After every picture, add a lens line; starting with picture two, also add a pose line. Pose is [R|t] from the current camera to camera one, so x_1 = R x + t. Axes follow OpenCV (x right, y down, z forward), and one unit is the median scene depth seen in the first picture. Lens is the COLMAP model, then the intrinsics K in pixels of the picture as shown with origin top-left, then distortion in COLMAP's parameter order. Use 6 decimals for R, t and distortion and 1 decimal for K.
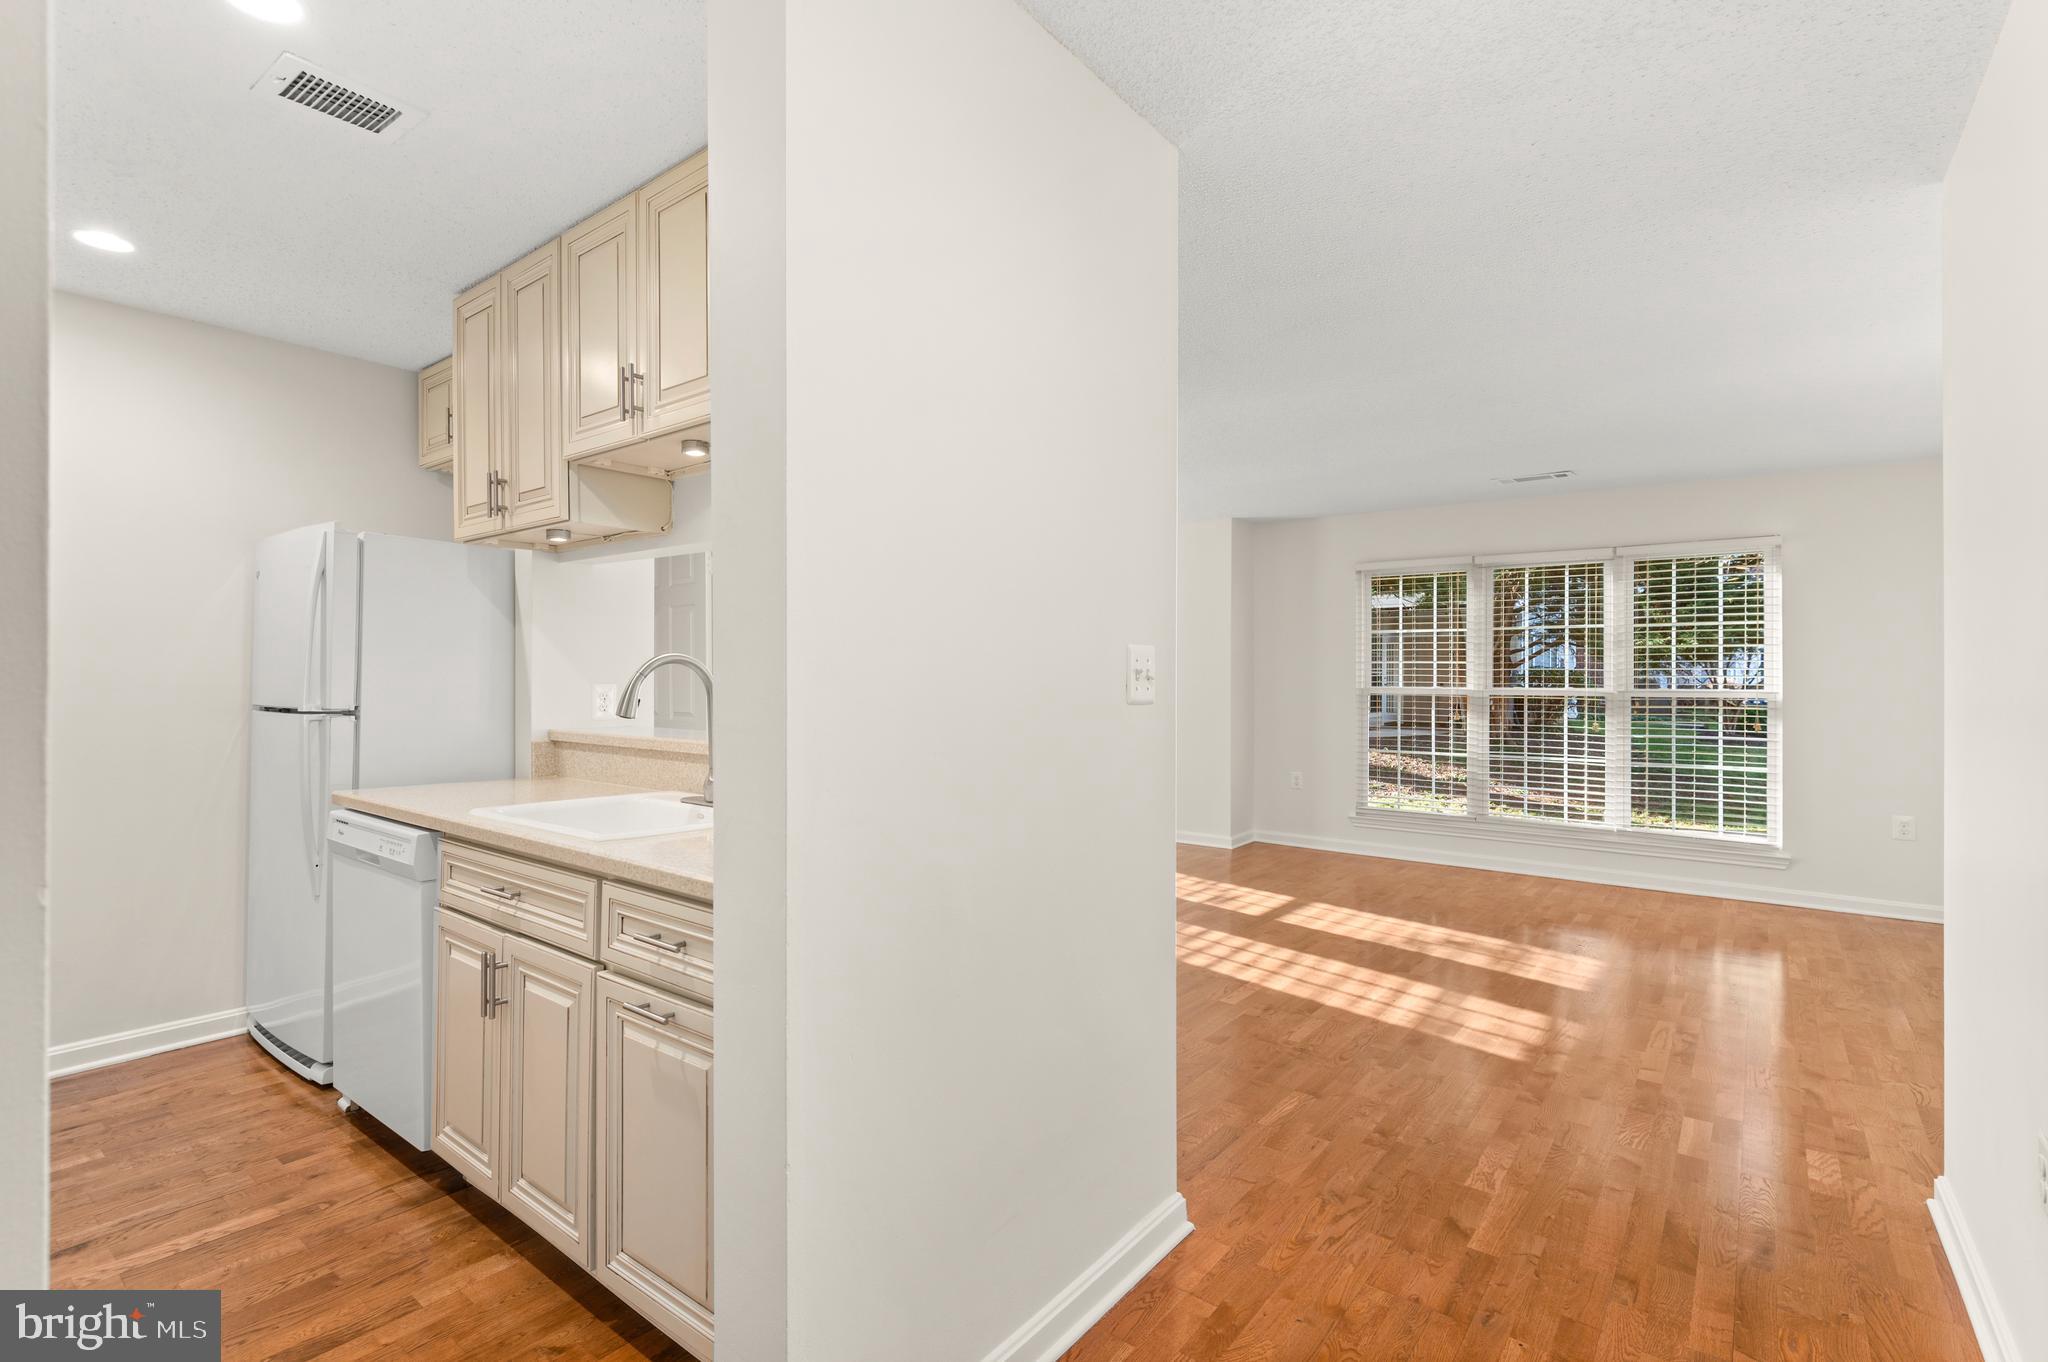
lens RADIAL K [[948.8, 0, 1011.3], [0, 948.8, 680.5], [0, 0, 1]] dist [0.011621, -0.009012]
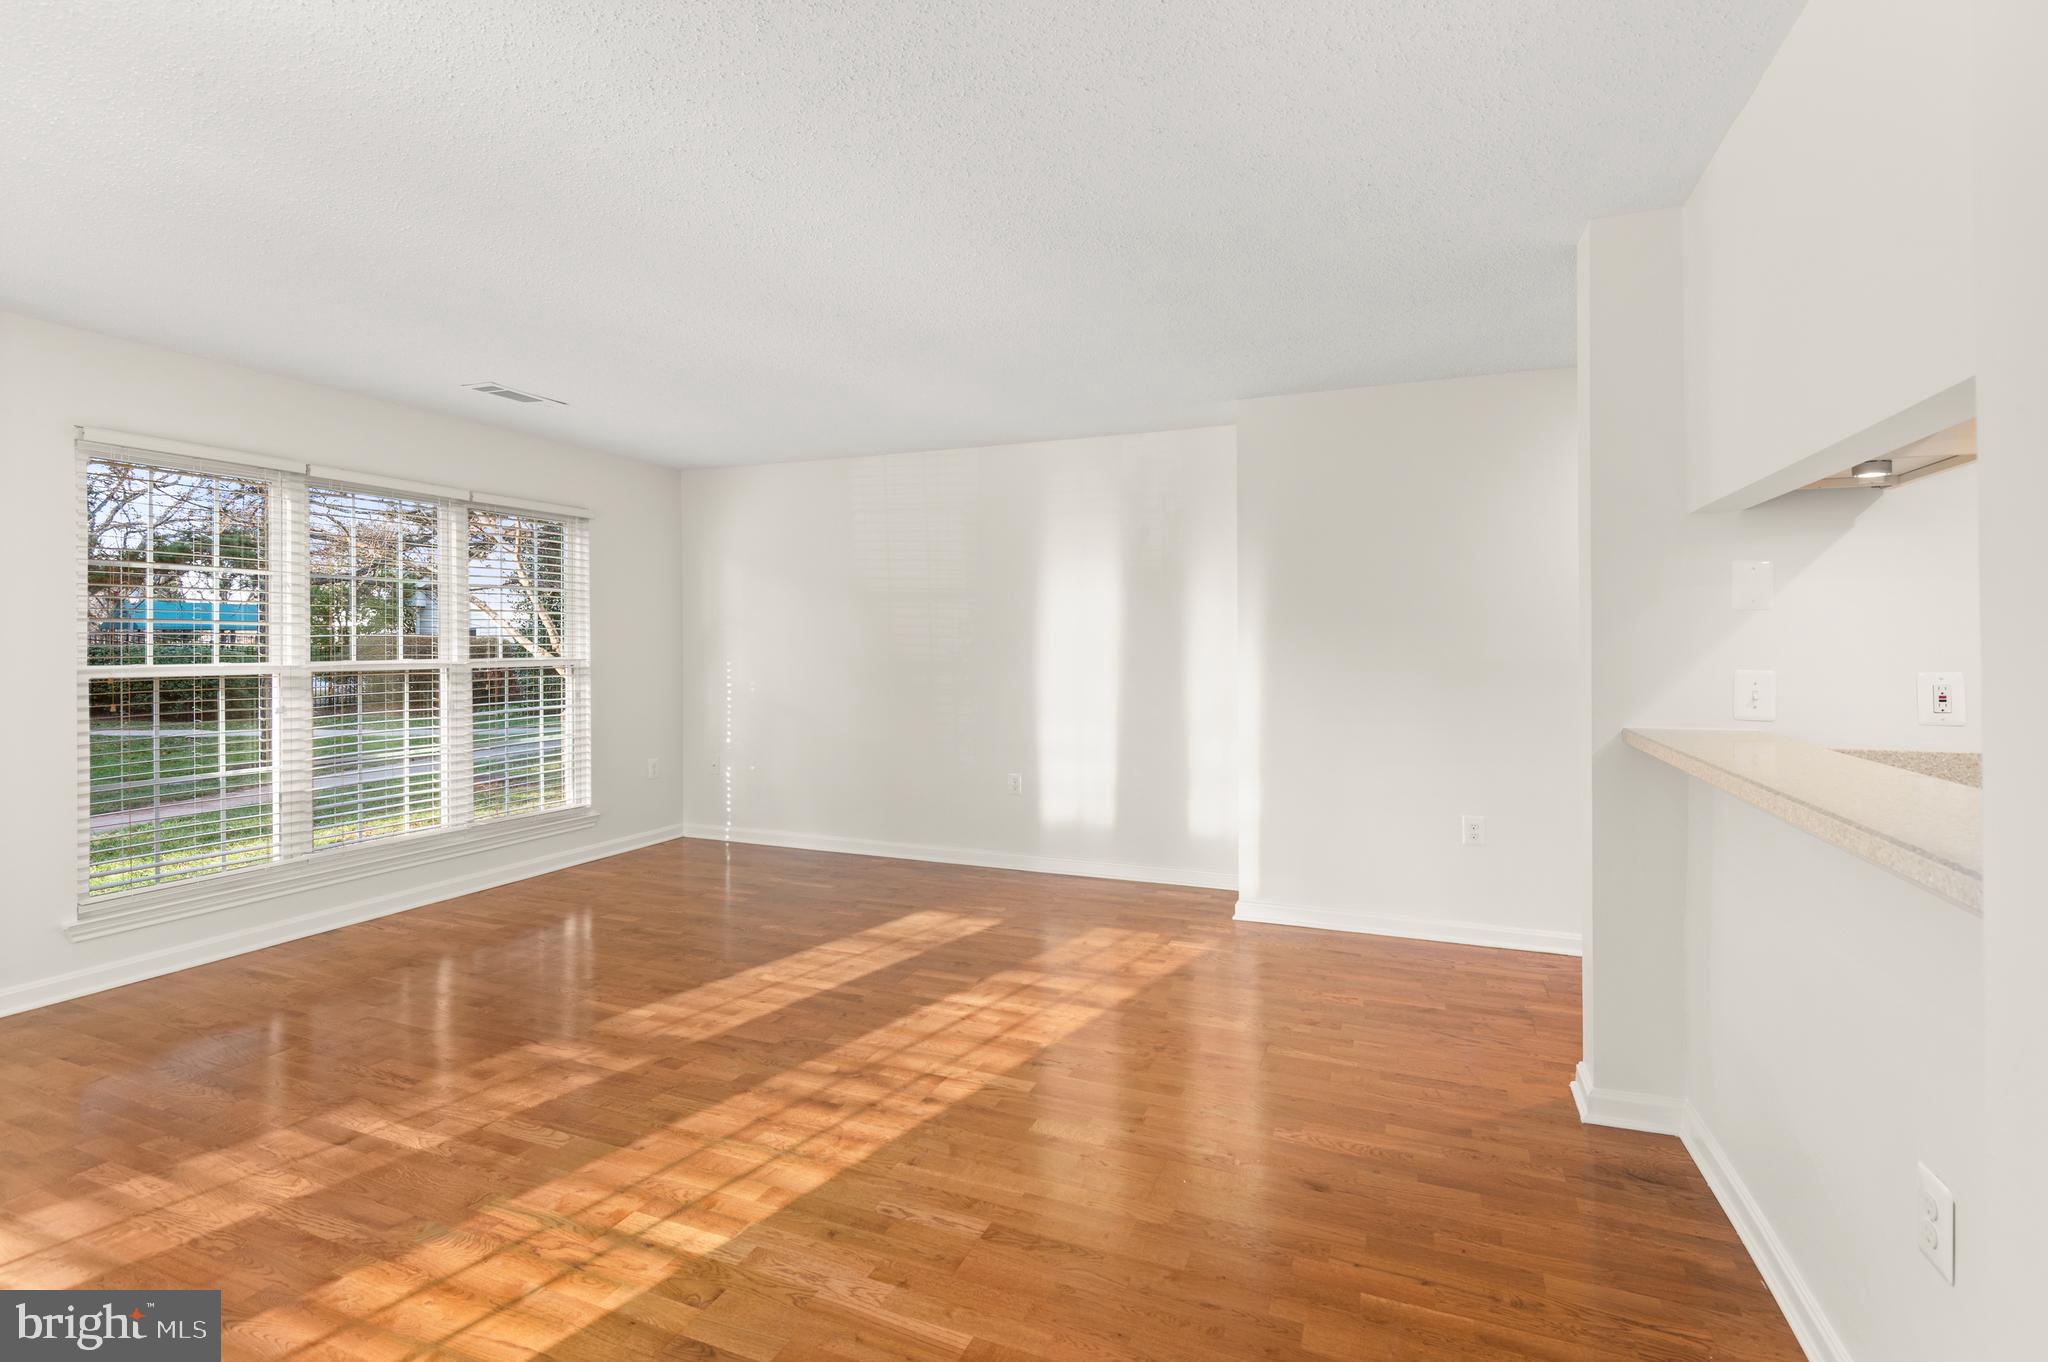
lens RADIAL K [[948.8, 0, 995.5], [0, 948.8, 634.9], [0, 0, 1]] dist [0.011621, -0.009012]
pose [[-0.274901, 0.004587, 0.961462, -0.335188], [-0.000088, 0.999988, -0.004796, -0.010430], [-0.961472, -0.001403, -0.274898, 0.853150]]
